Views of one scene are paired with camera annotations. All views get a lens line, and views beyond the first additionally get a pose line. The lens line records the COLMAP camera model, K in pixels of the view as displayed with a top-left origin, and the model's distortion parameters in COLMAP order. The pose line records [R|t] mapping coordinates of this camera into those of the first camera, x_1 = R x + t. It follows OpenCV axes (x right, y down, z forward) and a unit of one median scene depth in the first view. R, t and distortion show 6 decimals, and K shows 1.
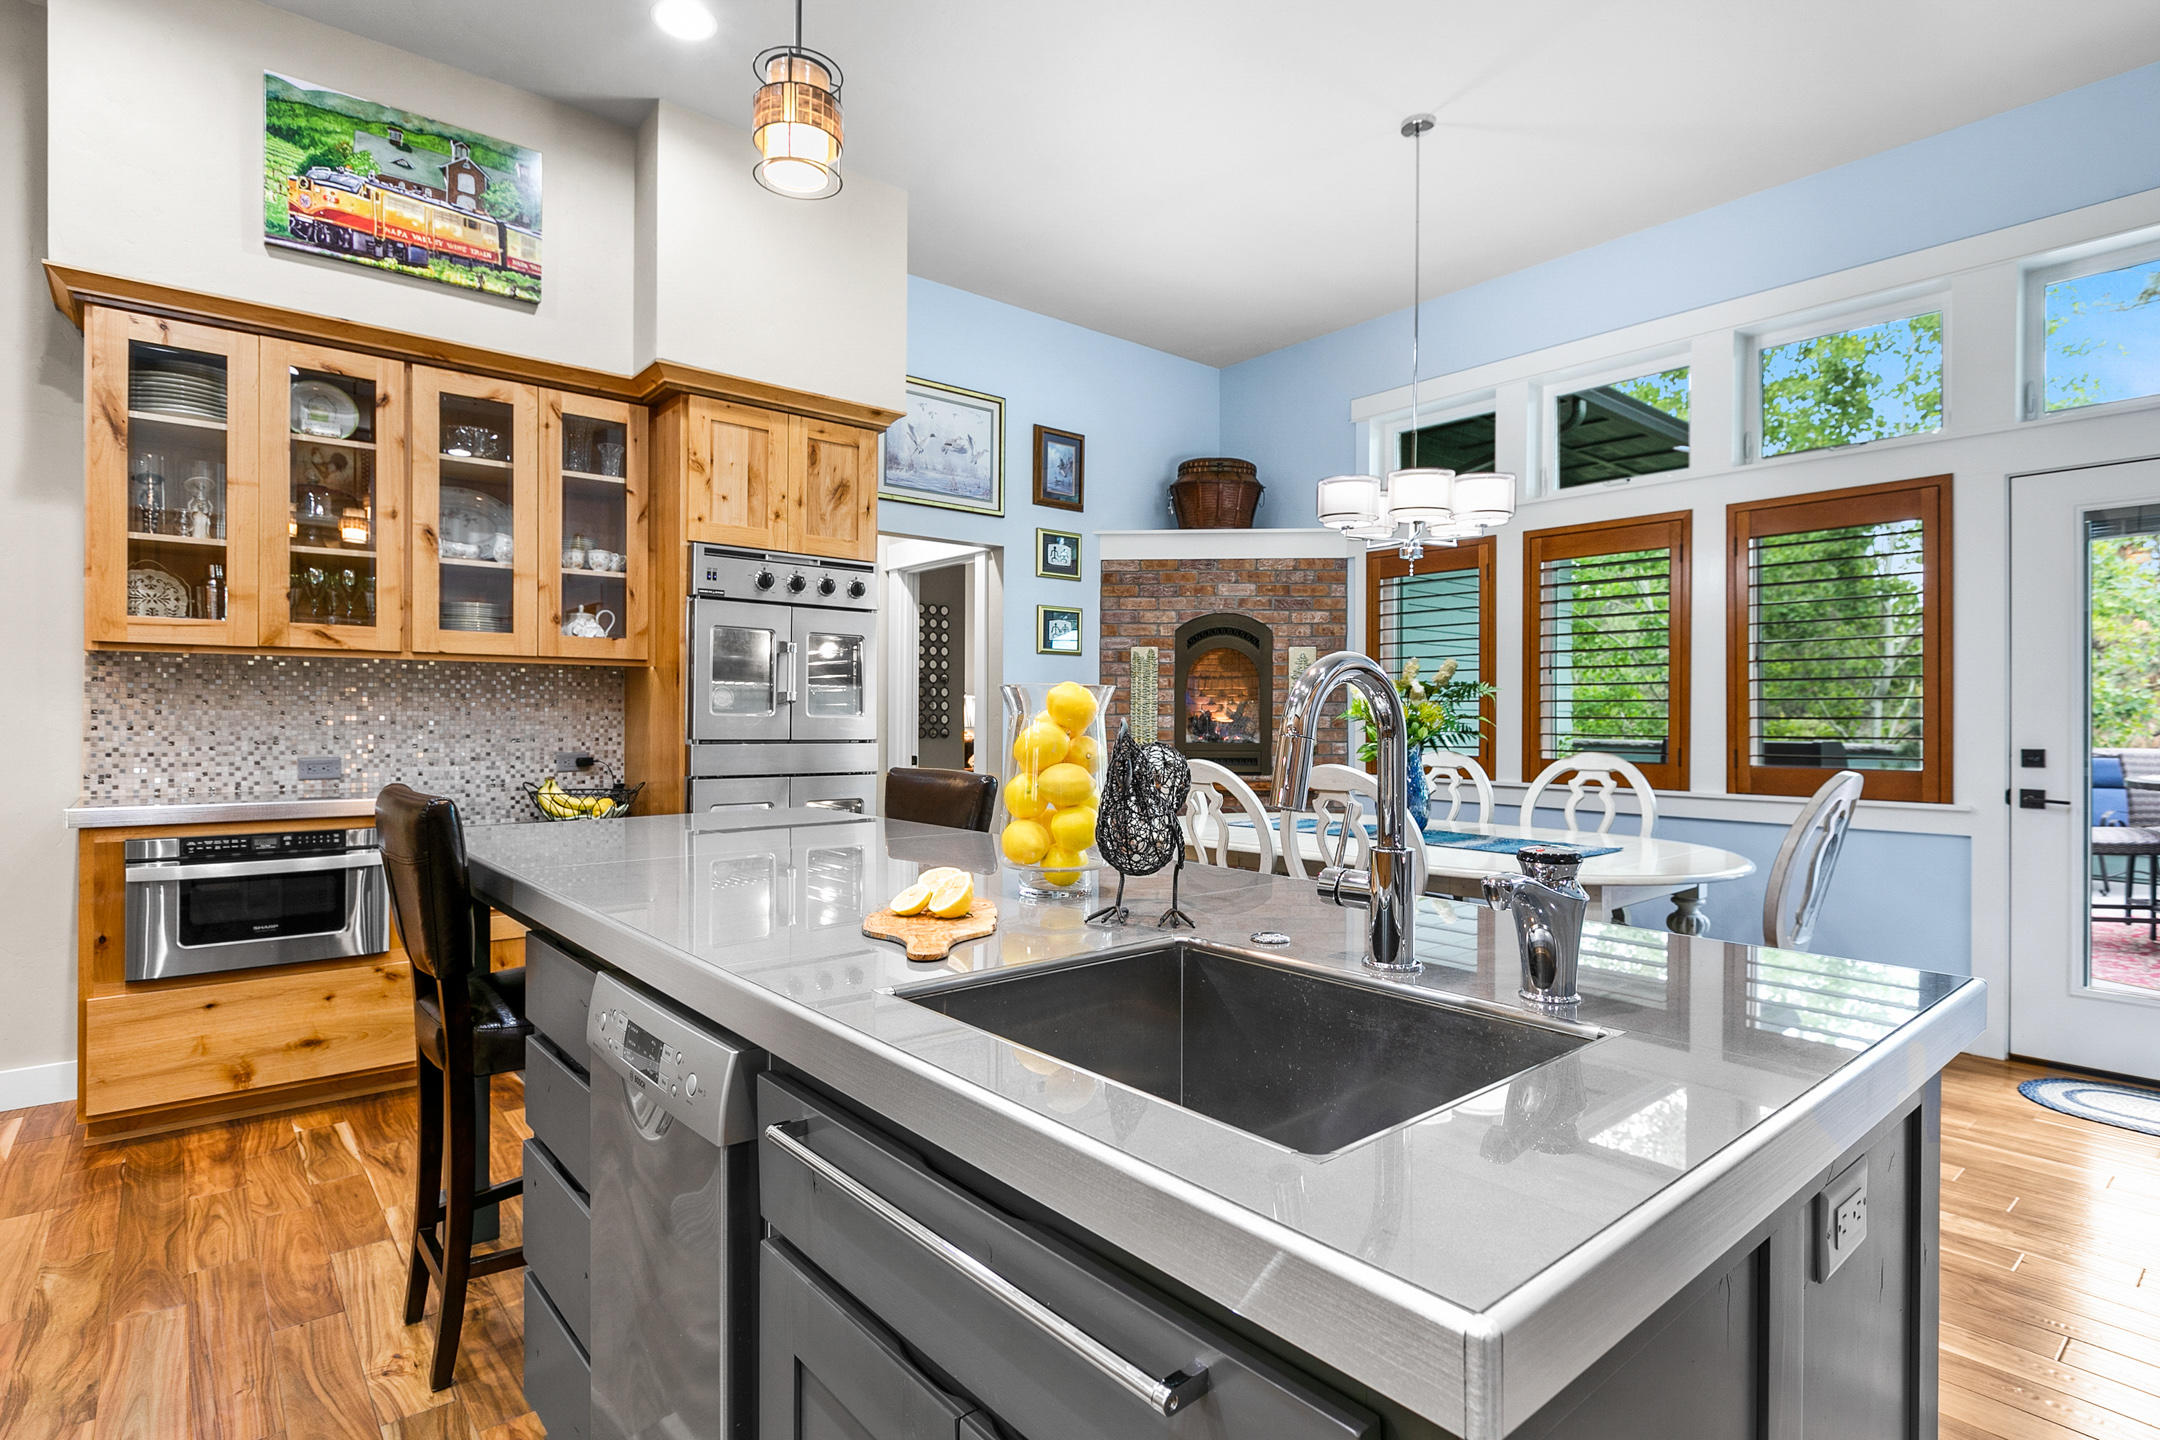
lens RADIAL K [[1077.2, 0, 1091.2], [0, 1077.2, 710.7], [0, 0, 1]] dist [0.003780, -0.000214]
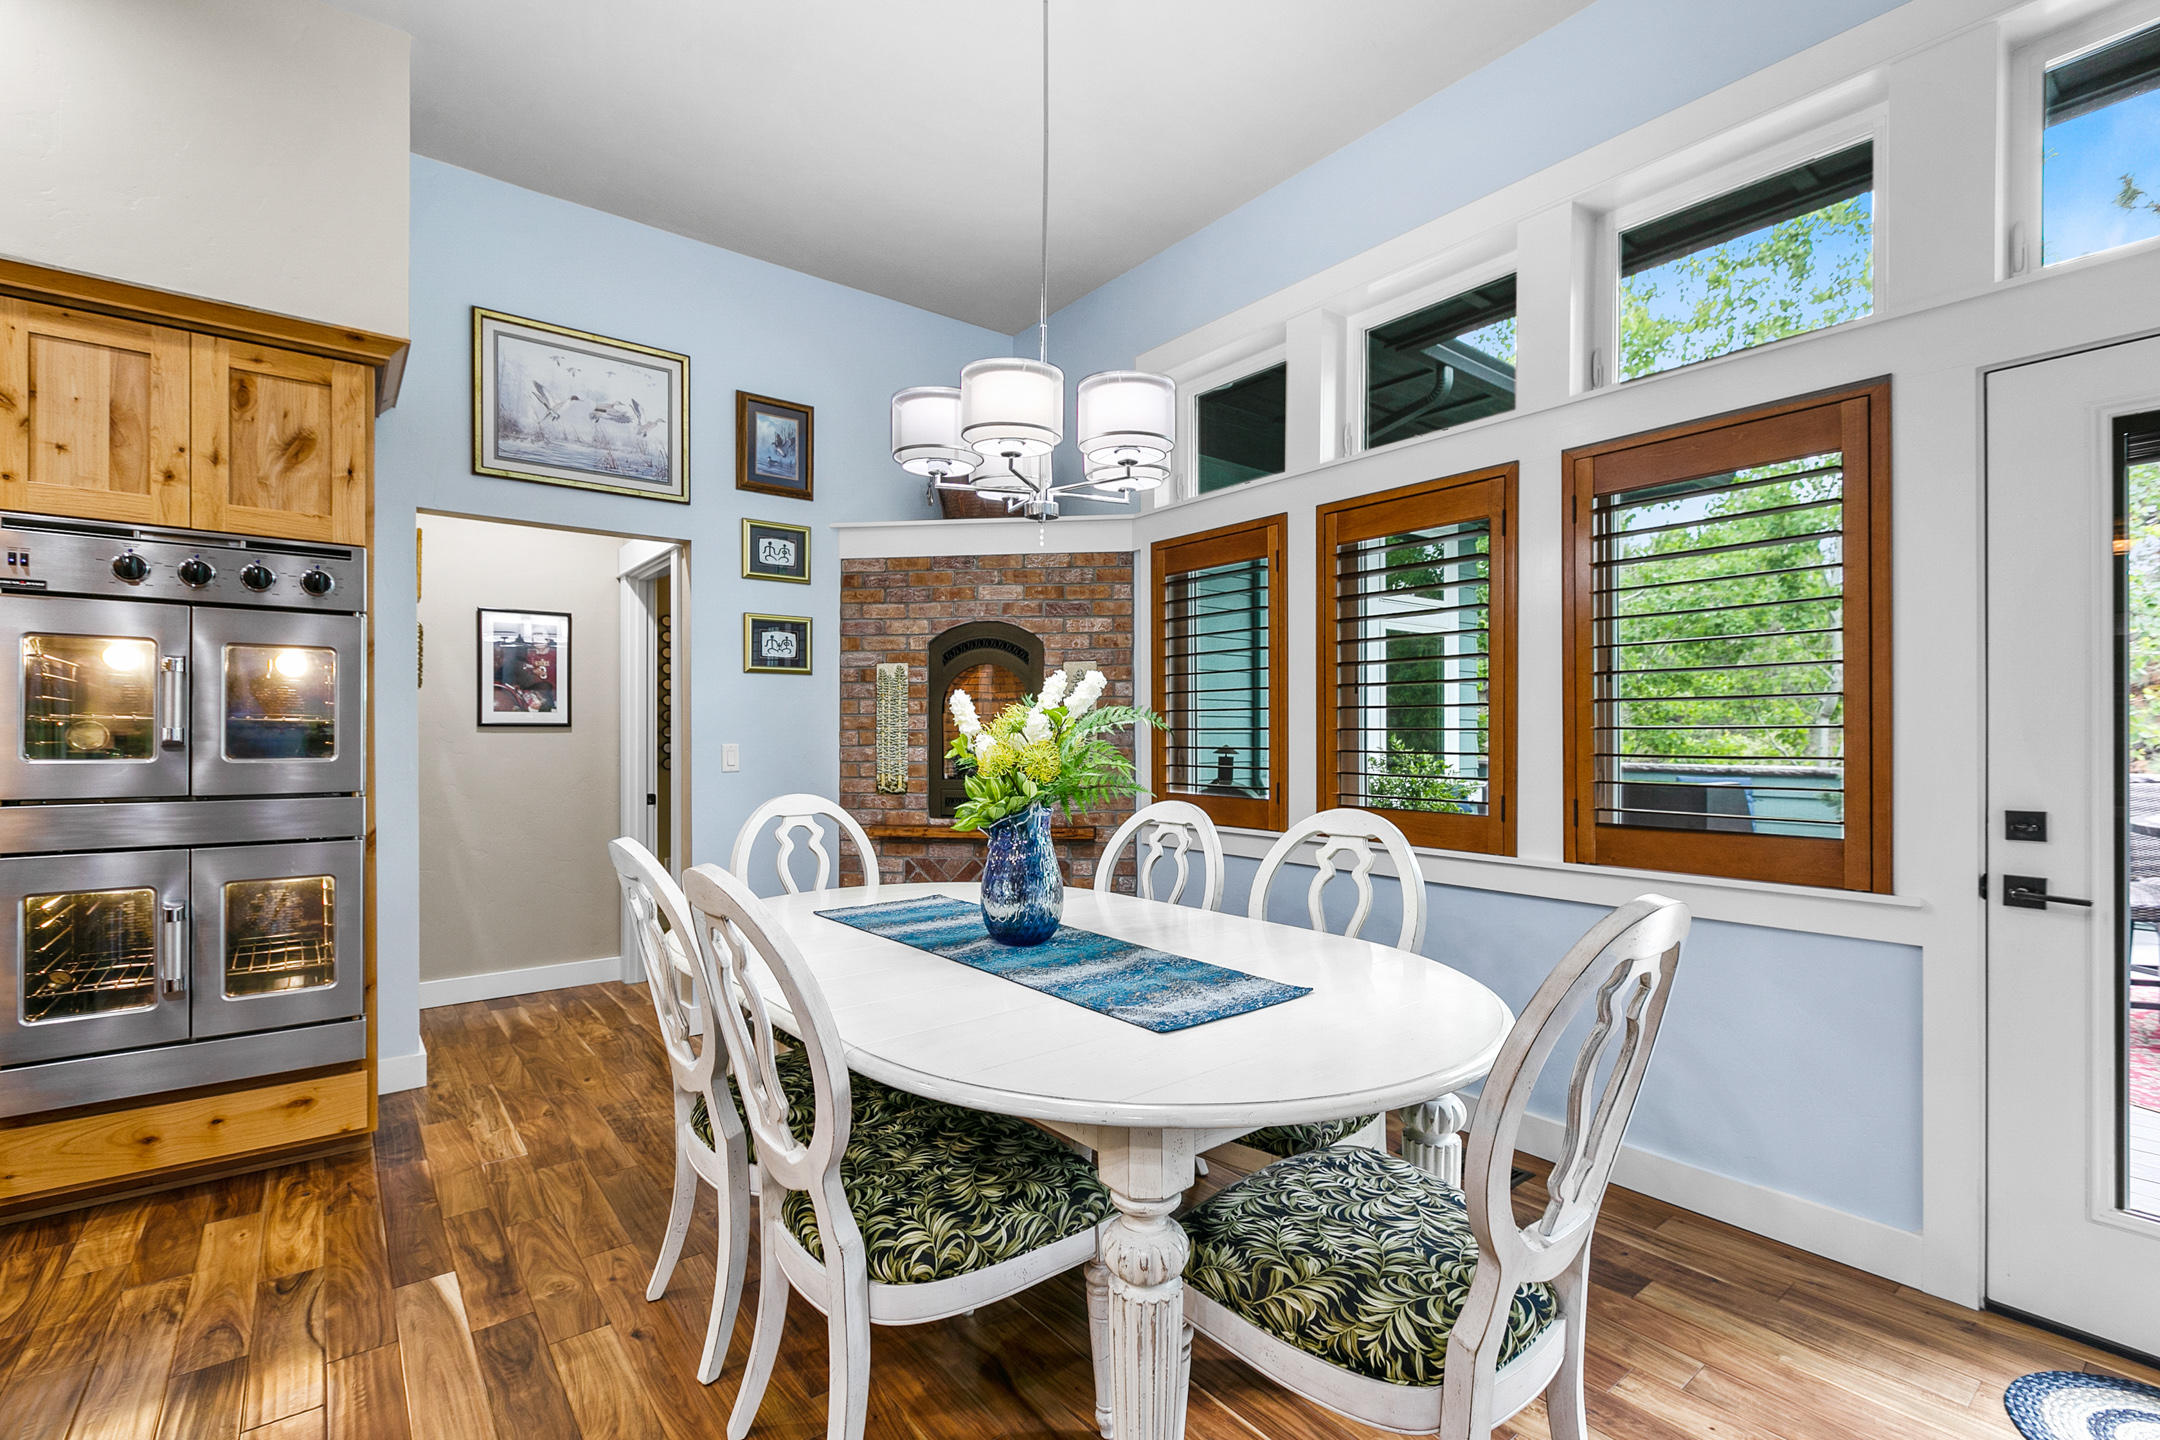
lens RADIAL K [[961.7, 0, 1080.6], [0, 961.7, 731.2], [0, 0, 1]] dist [-0.001491, 0.001321]
pose [[0.999190, -0.005406, -0.039874, 0.248849], [0.005574, 0.999976, 0.004110, -0.010723], [0.039850, -0.004329, 0.999196, 0.301371]]
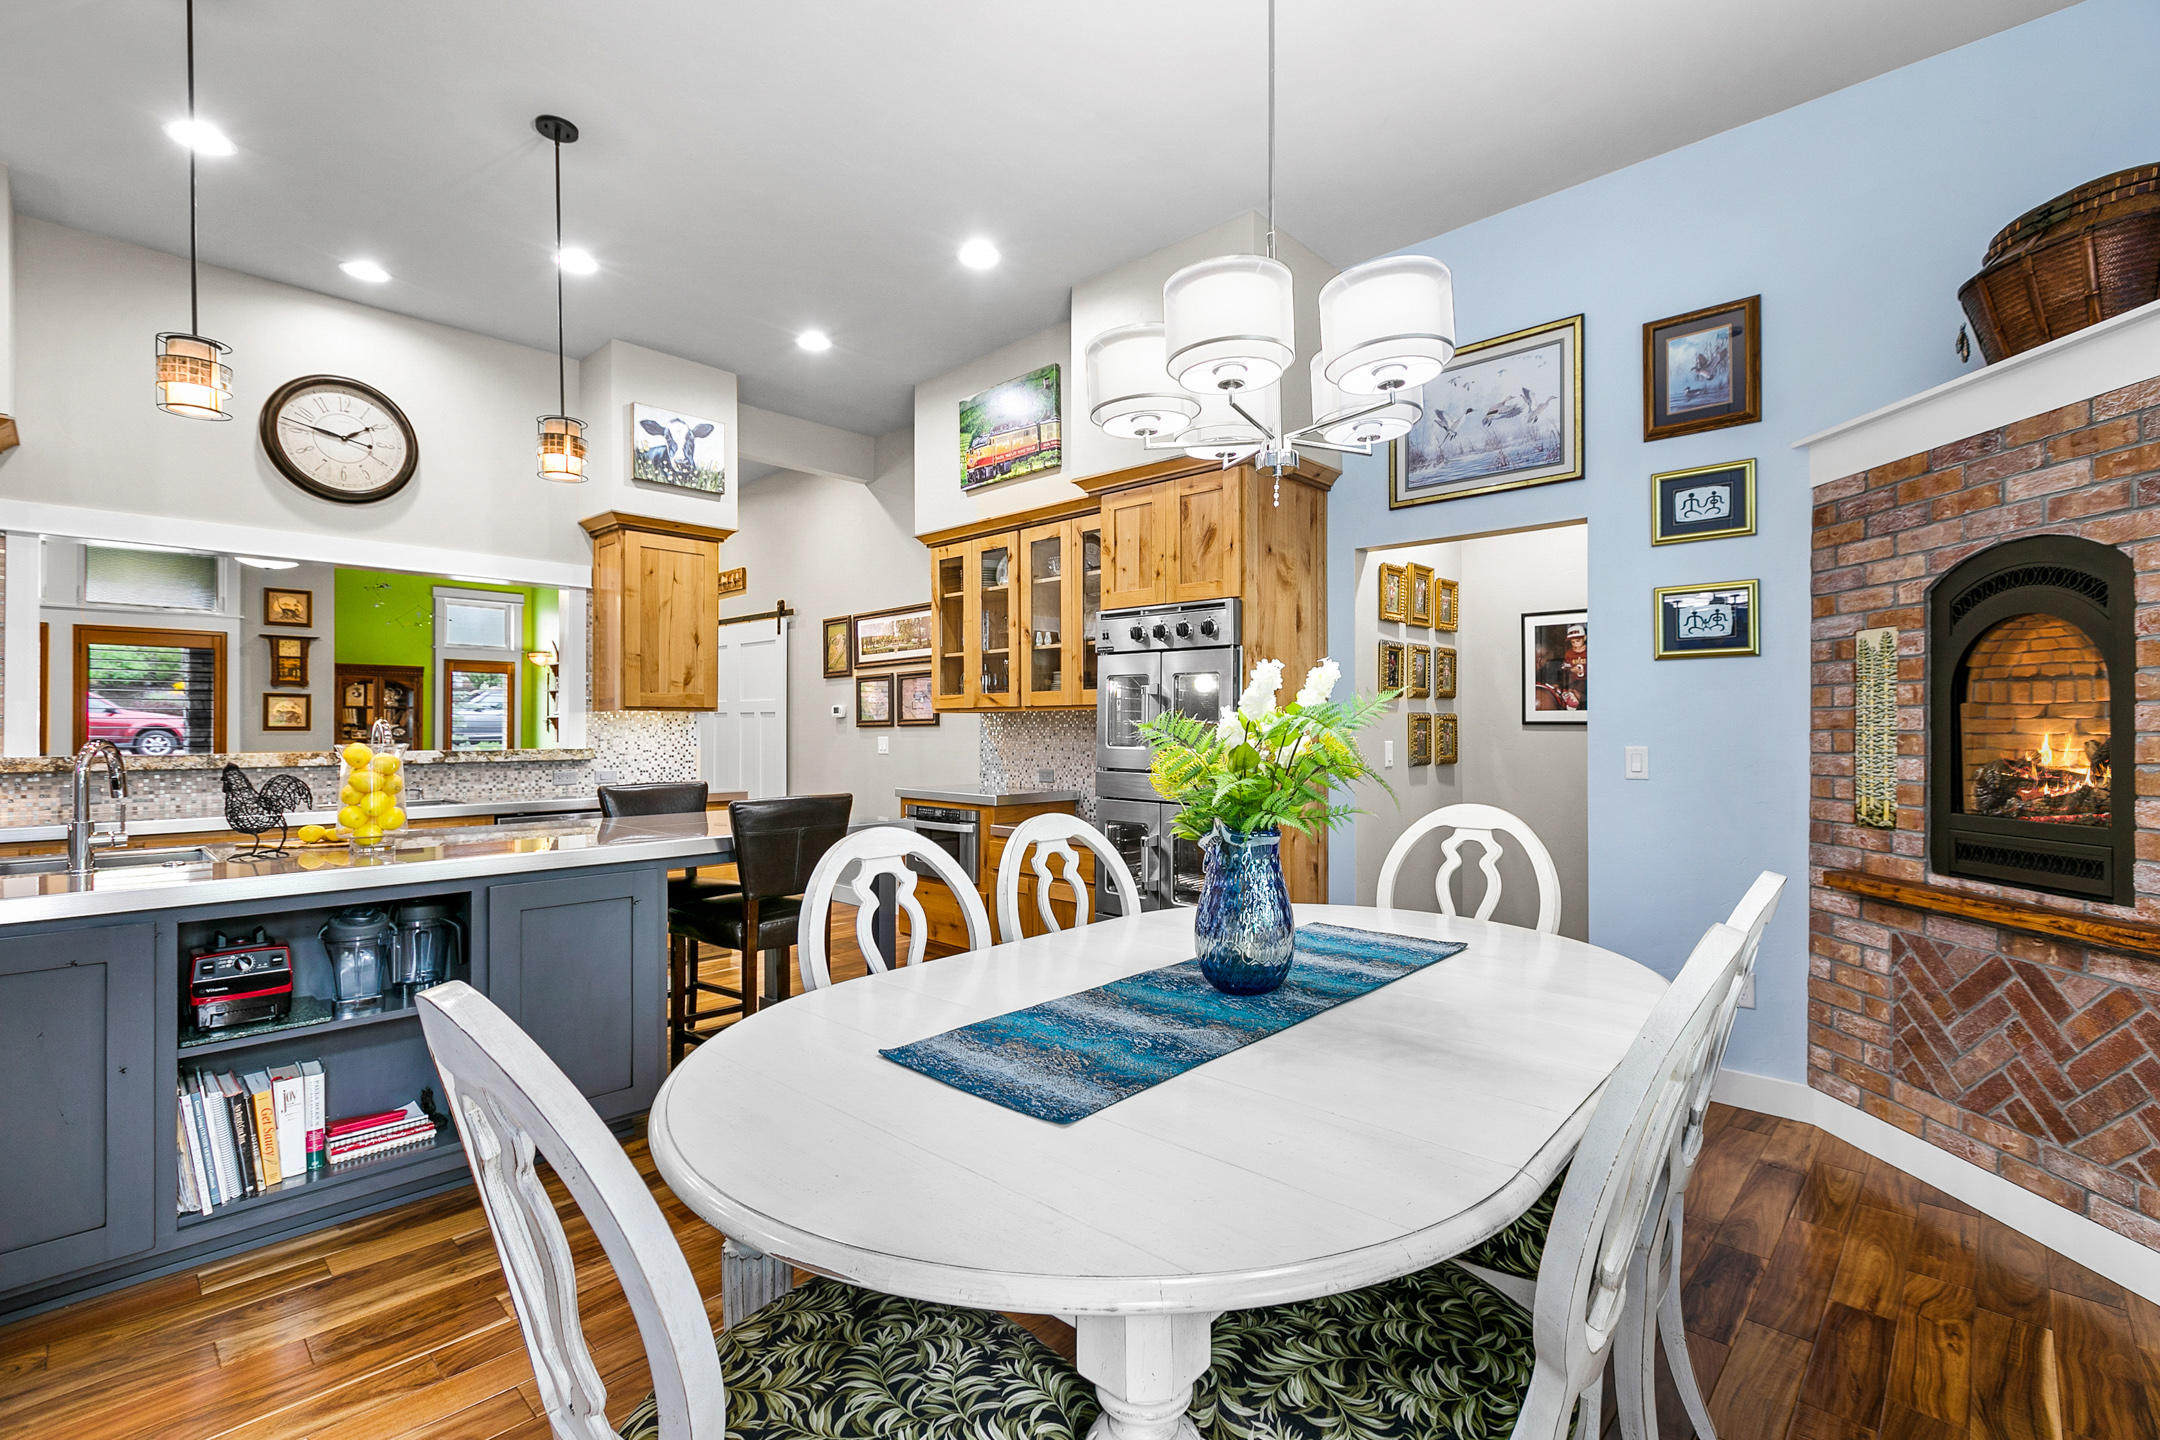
lens RADIAL K [[961.7, 0, 1085.7], [0, 961.7, 717.4], [0, 0, 1]] dist [-0.001491, 0.001321]
pose [[0.108179, -0.013974, -0.994033, 0.542694], [0.005189, 0.999896, -0.013492, -0.011654], [0.994118, -0.003698, 0.108240, 0.618167]]
